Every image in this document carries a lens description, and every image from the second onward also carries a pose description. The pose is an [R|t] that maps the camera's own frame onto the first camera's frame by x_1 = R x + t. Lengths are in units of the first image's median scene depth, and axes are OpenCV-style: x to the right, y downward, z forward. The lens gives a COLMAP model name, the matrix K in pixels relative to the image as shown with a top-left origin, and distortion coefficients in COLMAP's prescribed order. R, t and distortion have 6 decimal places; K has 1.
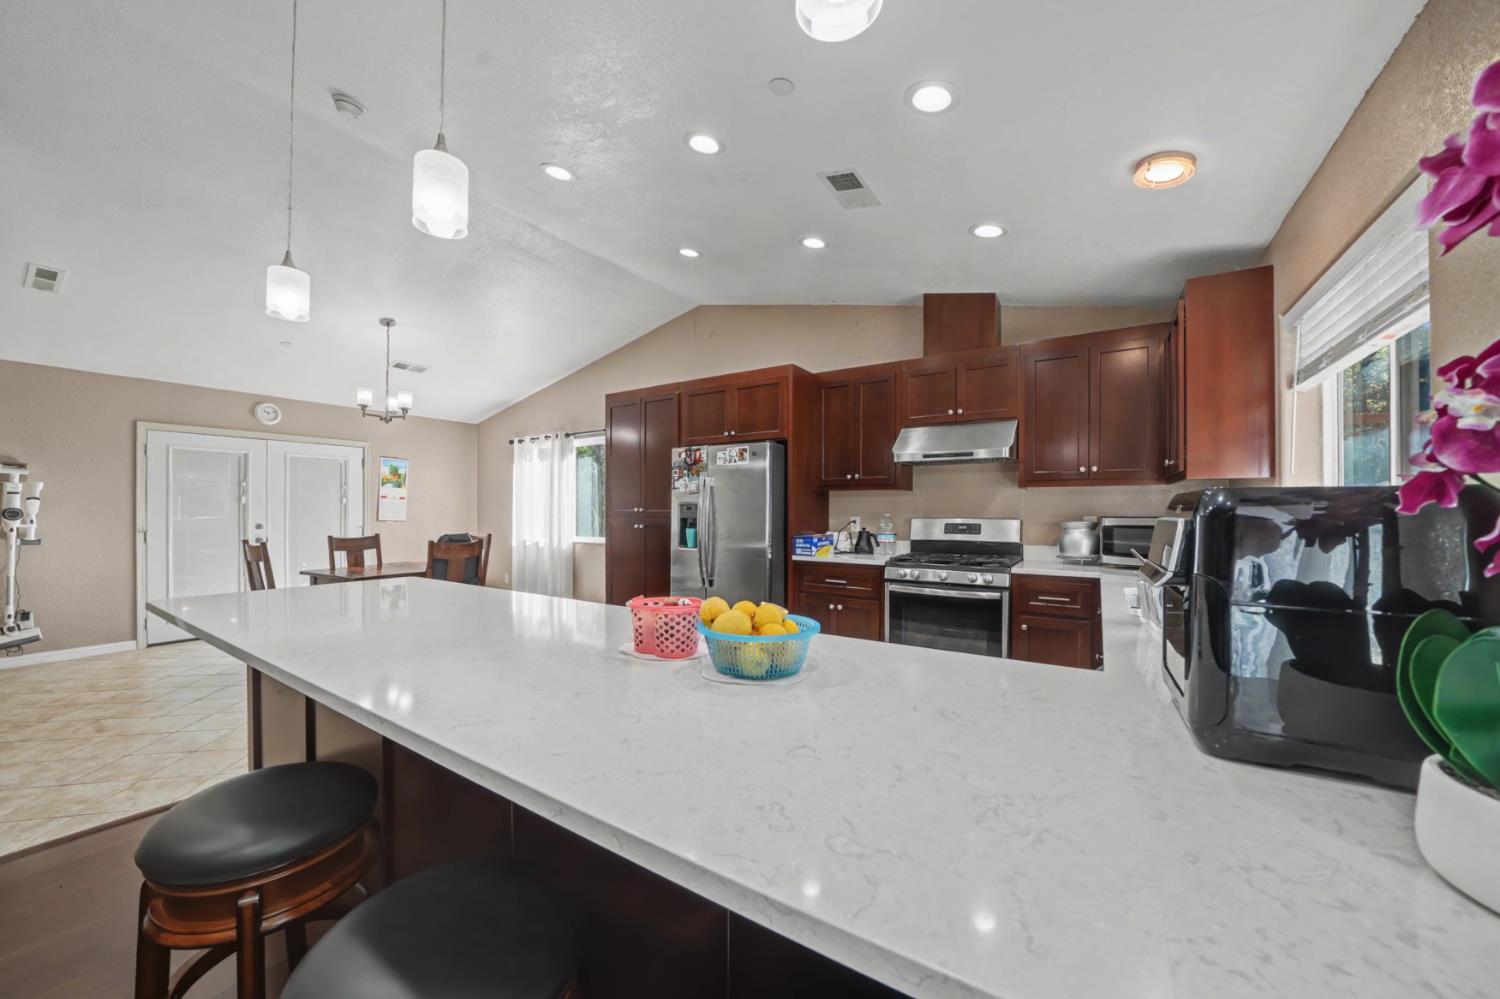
lens RADIAL K [[535.4, 0, 743.0], [0, 535.4, 509.6], [0, 0, 1]] dist [-0.020794, 0.000731]
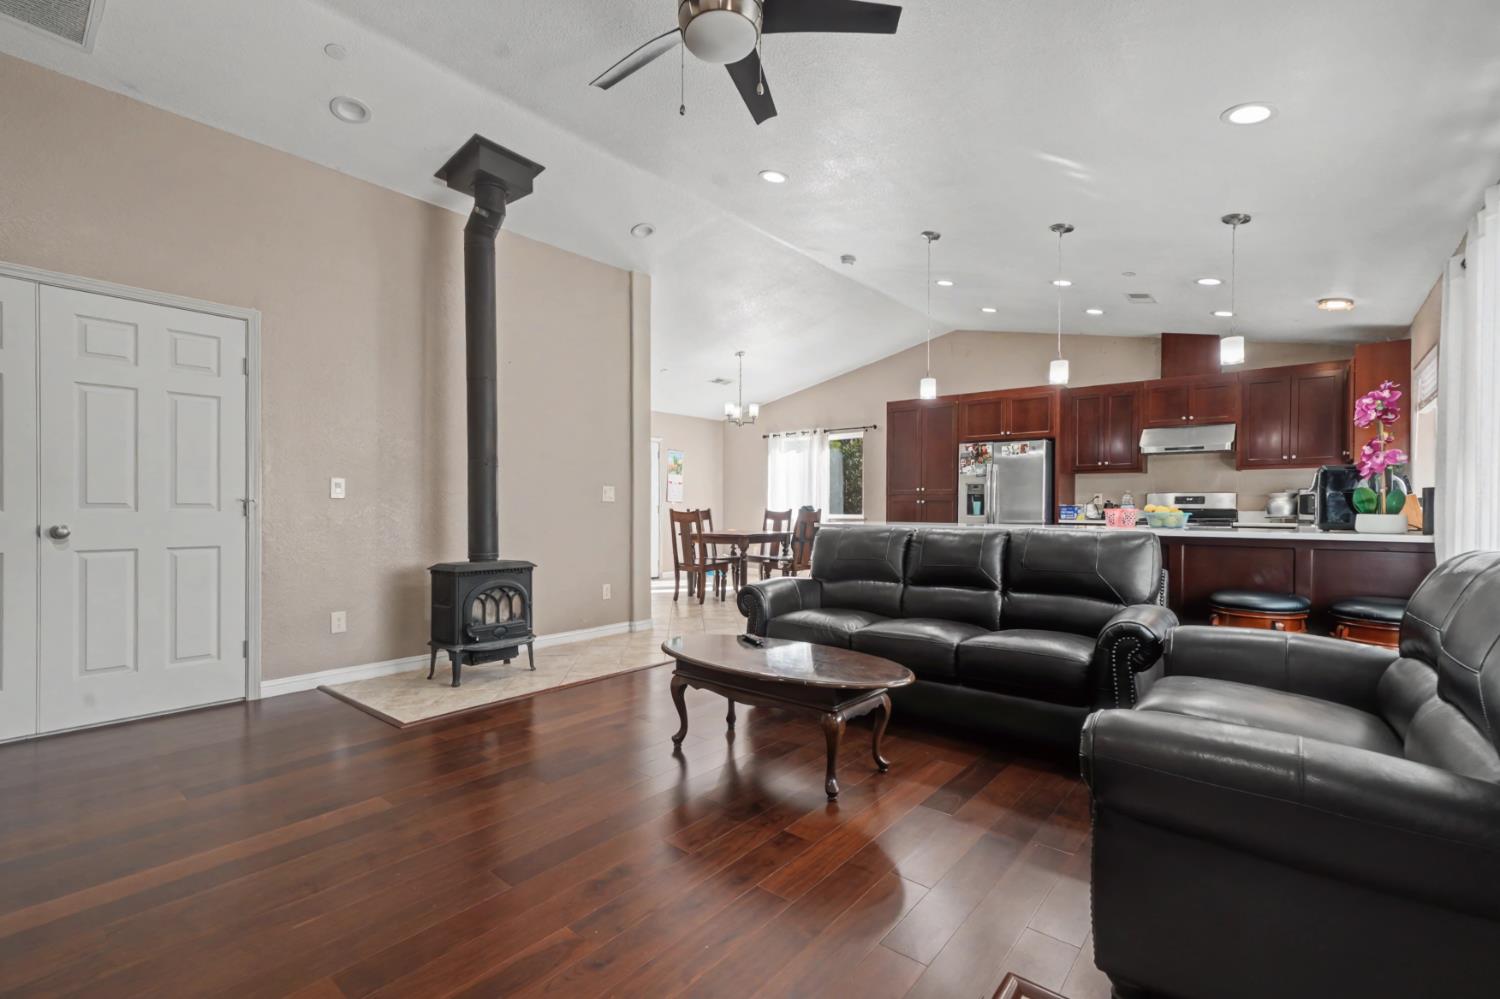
lens RADIAL K [[668.8, 0, 747.7], [0, 668.8, 511.9], [0, 0, 1]] dist [0.015656, 0.000147]
pose [[0.994608, 0.000390, -0.103704, -0.518693], [0.000668, 0.999948, 0.010166, 0.044848], [0.103703, -0.010181, 0.994556, -0.814751]]
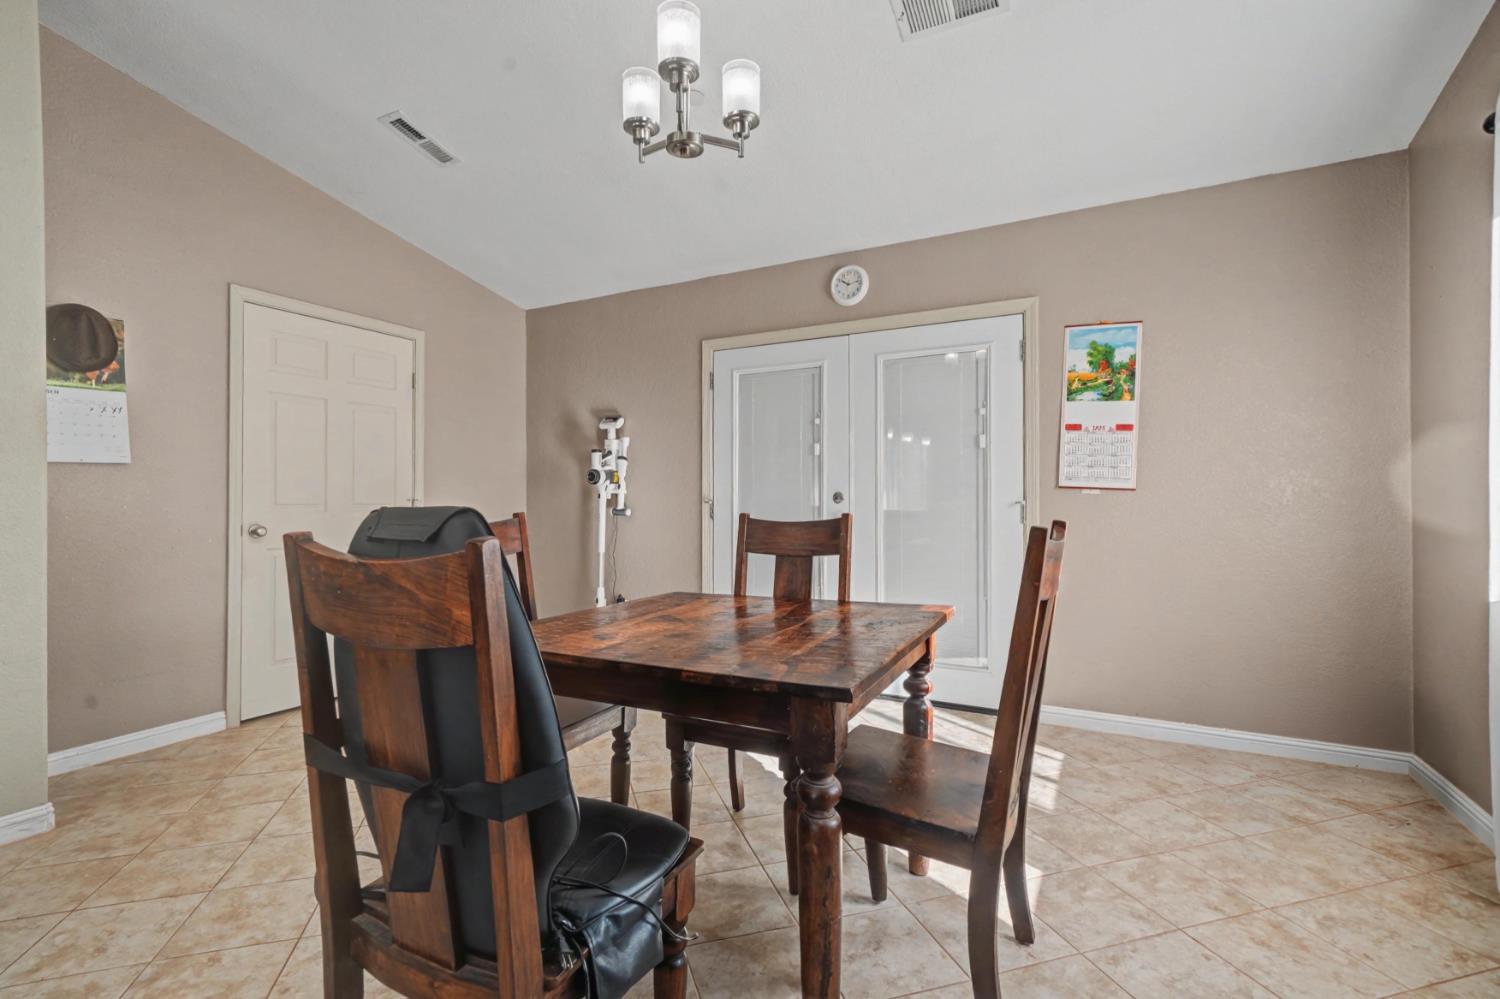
lens RADIAL K [[668.8, 0, 741.3], [0, 668.8, 501.2], [0, 0, 1]] dist [0.015656, 0.000147]
pose [[0.072355, 0.004611, -0.997368, -0.307821], [0.002478, 0.999985, 0.004803, 0.042441], [0.997376, -0.002819, 0.072342, 1.110142]]
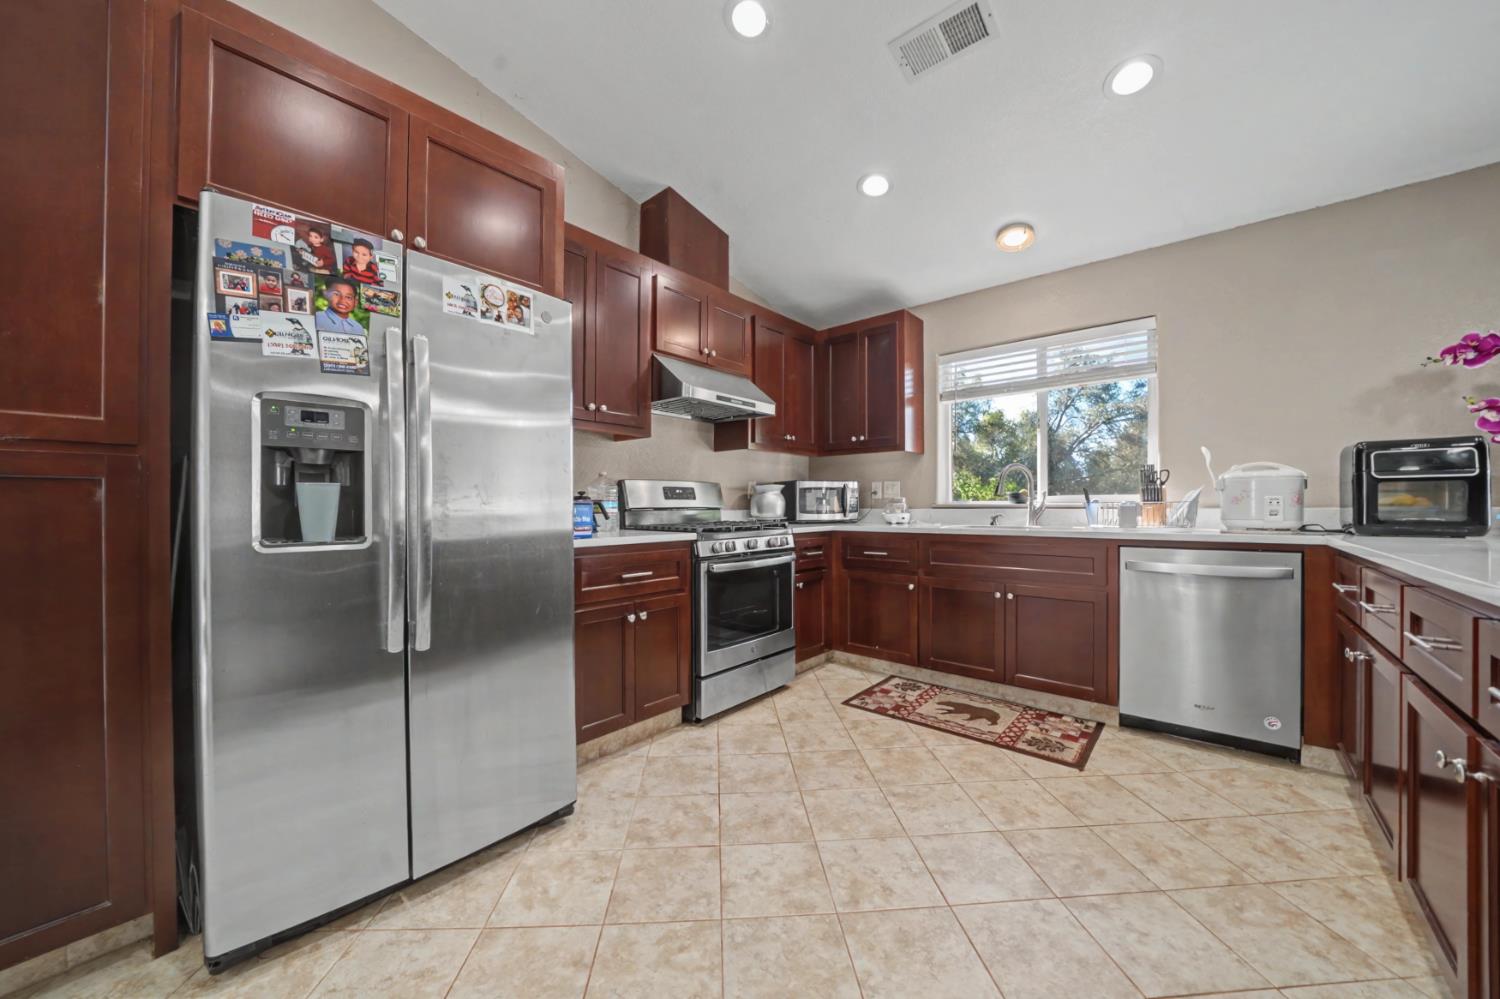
lens RADIAL K [[535.4, 0, 738.4], [0, 535.4, 506.0], [0, 0, 1]] dist [-0.020794, 0.000731]
pose [[0.152541, -0.004921, 0.988285, -0.369649], [0.003925, 0.999983, 0.004373, 0.049166], [-0.988289, 0.003212, 0.152558, 0.722533]]
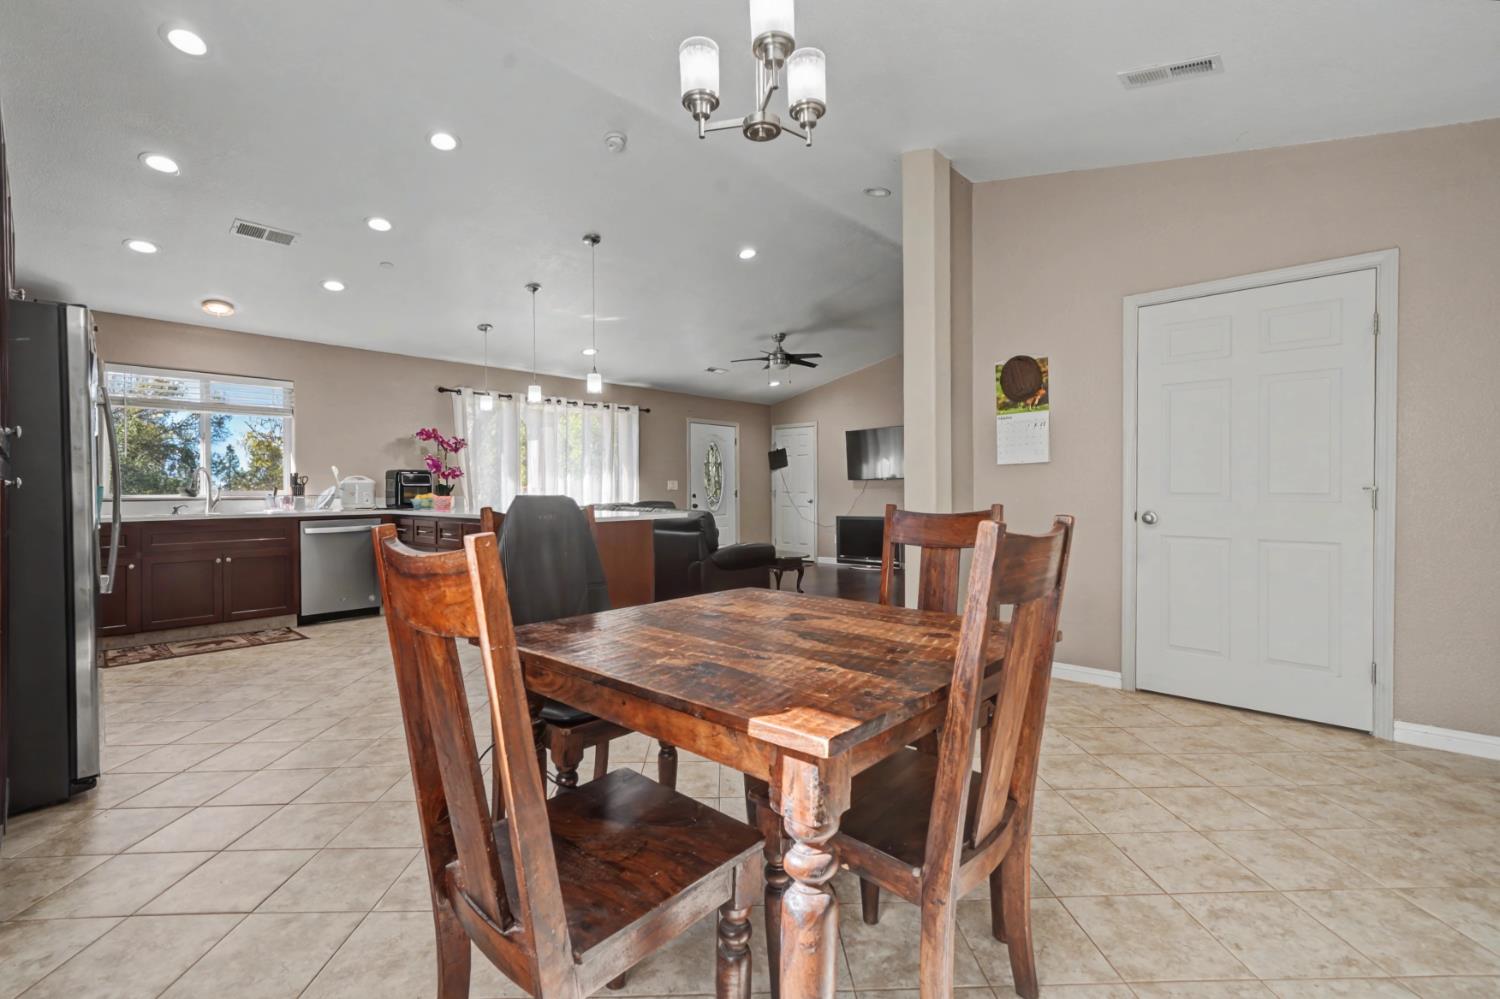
lens RADIAL K [[658.1, 0, 753.2], [0, 658.1, 489.8], [0, 0, 1]] dist [0.004343, 0.001048]
pose [[-0.986651, 0.004772, 0.162780, -0.806261], [0.004646, 0.999989, -0.001159, 0.043647], [-0.162784, -0.000387, -0.986662, 1.520819]]
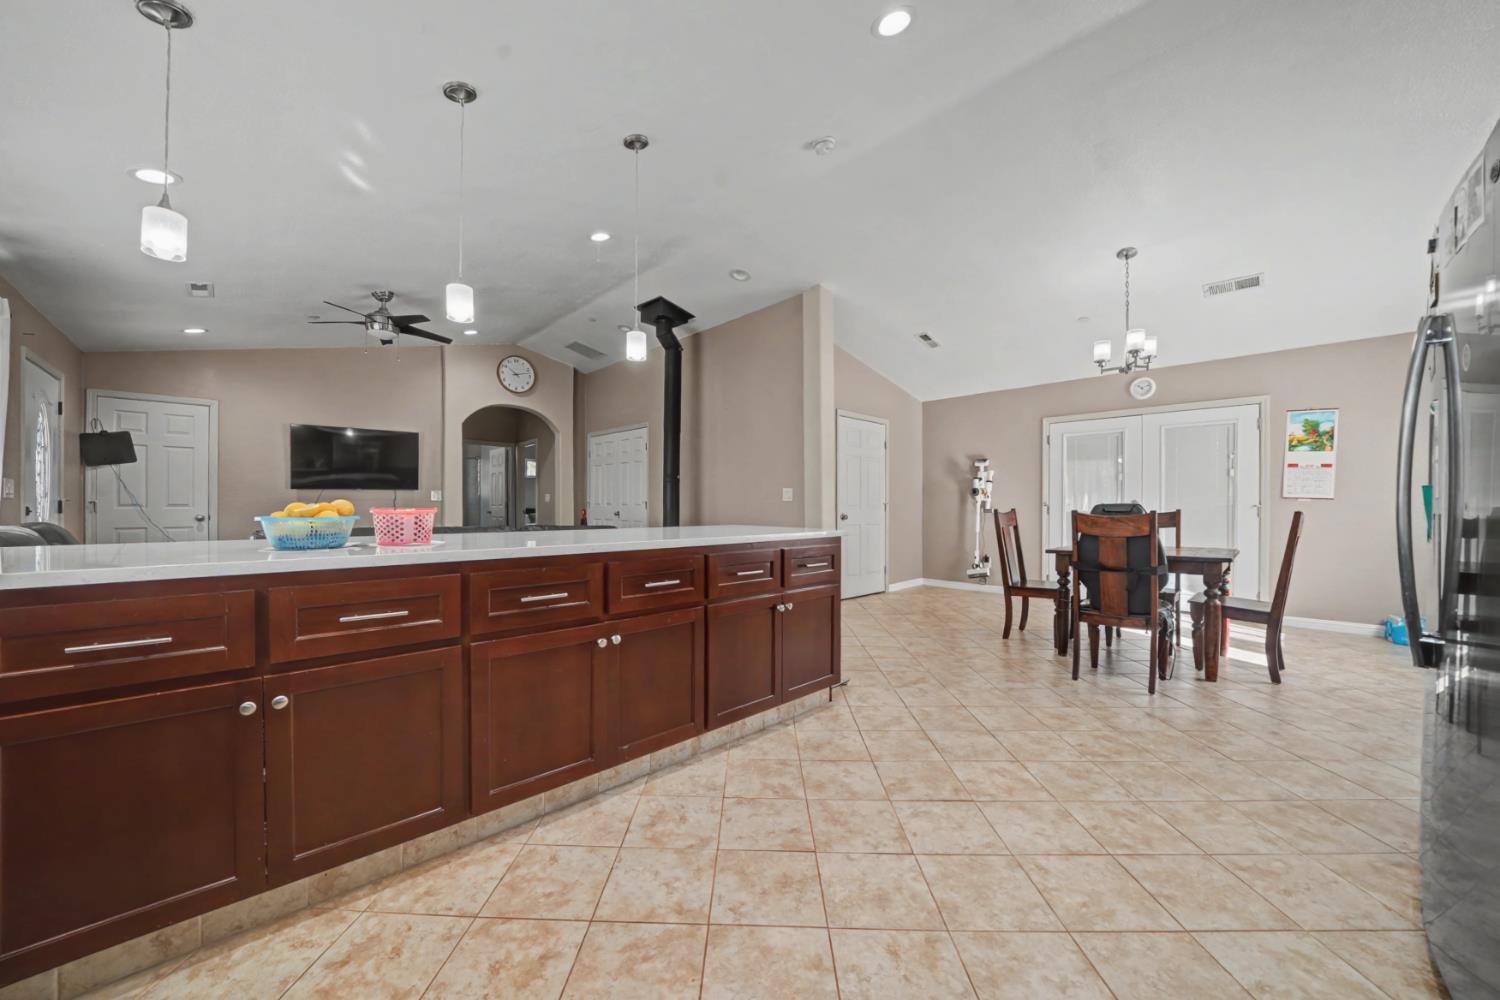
lens RADIAL K [[535.4, 0, 736.6], [0, 535.4, 510.5], [0, 0, 1]] dist [-0.020794, 0.000731]
pose [[-0.237843, 0.009661, -0.971255, 0.314648], [-0.001344, 0.999946, 0.010275, 0.048539], [0.971303, 0.003749, -0.237818, 0.662302]]
